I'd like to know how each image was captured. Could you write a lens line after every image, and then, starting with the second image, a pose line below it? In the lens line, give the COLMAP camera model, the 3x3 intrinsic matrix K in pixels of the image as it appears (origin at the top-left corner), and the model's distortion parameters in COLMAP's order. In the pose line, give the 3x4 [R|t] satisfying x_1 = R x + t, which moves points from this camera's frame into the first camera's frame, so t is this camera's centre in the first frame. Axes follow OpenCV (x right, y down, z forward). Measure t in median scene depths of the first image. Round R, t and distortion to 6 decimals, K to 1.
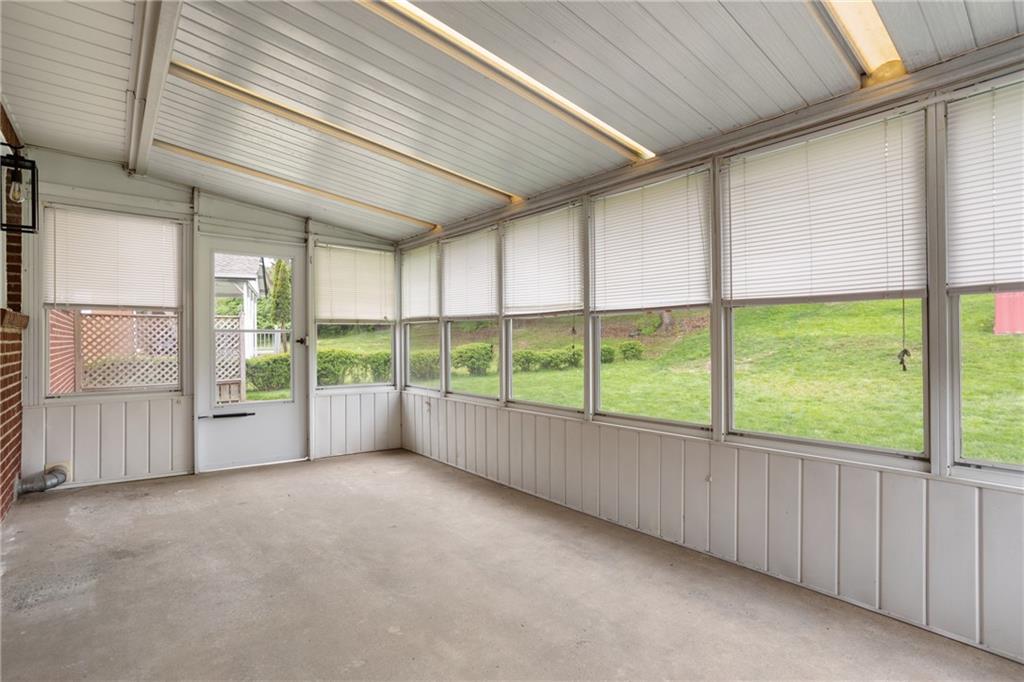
lens RADIAL K [[496.8, 0, 510.9], [0, 496.8, 337.0], [0, 0, 1]] dist [-0.058369, 0.030580]
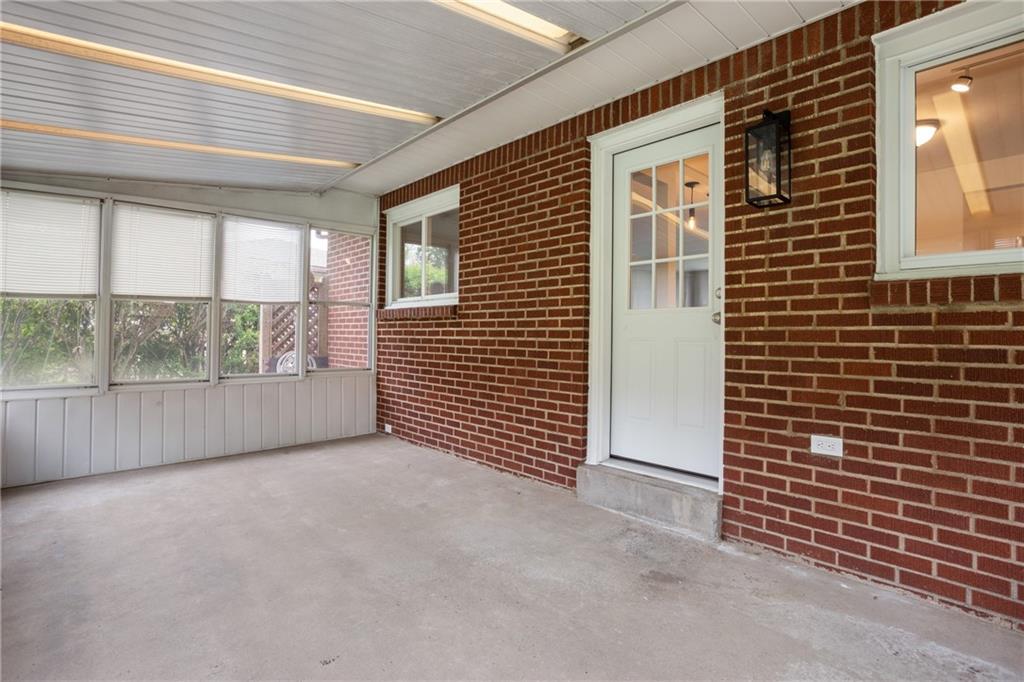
lens RADIAL K [[496.8, 0, 510.9], [0, 496.8, 337.0], [0, 0, 1]] dist [-0.058369, 0.030580]
pose [[-0.998529, -0.005839, -0.053908, -0.562982], [-0.005688, 0.999979, -0.002954, 0.035910], [0.053924, -0.002643, -0.998542, 2.125546]]
